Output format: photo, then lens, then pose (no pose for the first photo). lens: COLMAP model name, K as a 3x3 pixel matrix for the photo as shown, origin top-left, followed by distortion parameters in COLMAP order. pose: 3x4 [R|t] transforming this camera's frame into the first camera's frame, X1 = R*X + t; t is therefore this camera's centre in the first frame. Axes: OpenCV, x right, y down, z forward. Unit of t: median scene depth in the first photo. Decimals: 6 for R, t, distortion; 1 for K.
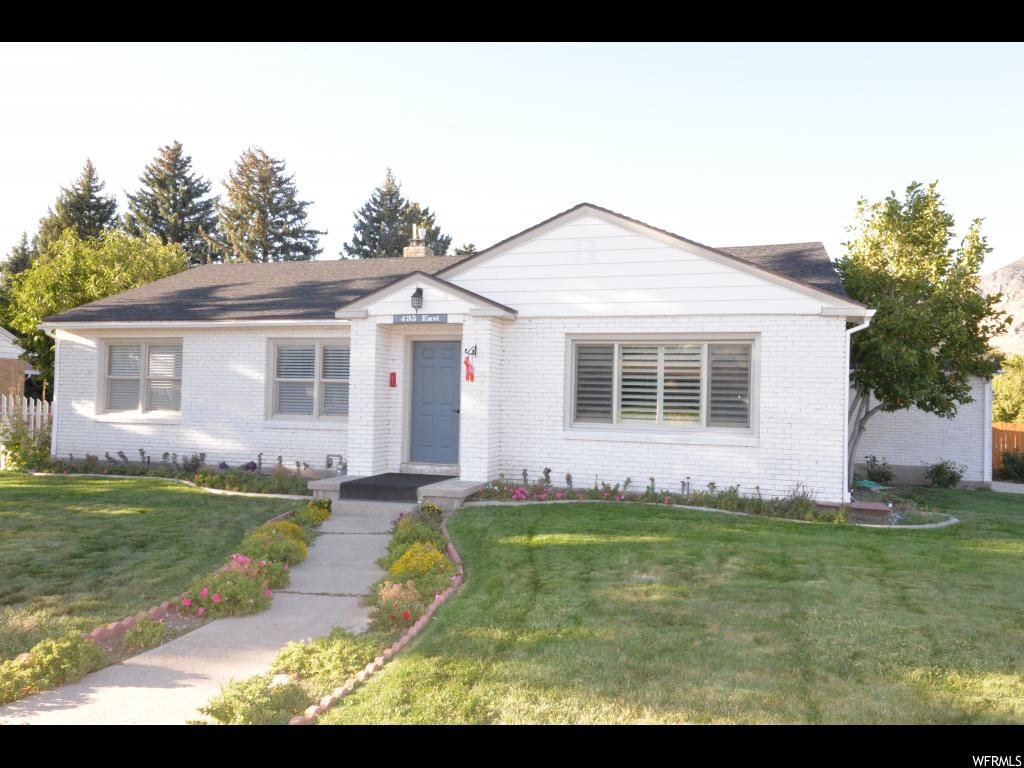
lens RADIAL K [[772.7, 0, 512.0], [0, 772.7, 384.0], [0, 0, 1]] dist [0.010963, 0.002732]
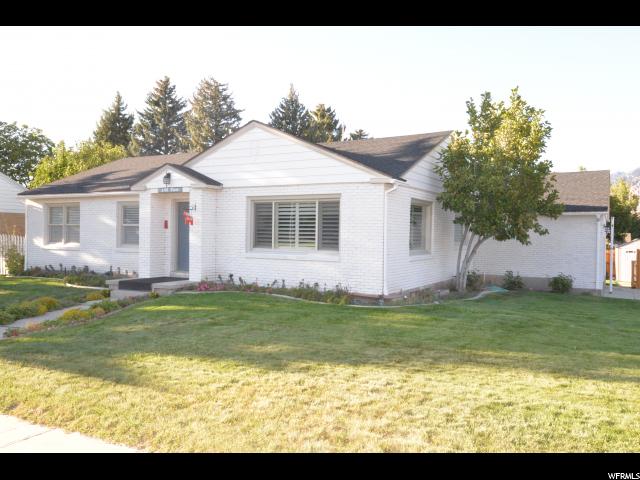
lens RADIAL K [[544.3, 0, 320.0], [0, 544.3, 240.0], [0, 0, 1]] dist [0.034042, -0.001942]
pose [[0.973133, -0.006693, -0.230145, 0.408832], [0.013070, 0.999571, 0.026195, 0.001775], [0.229871, -0.028499, 0.972804, -0.120099]]
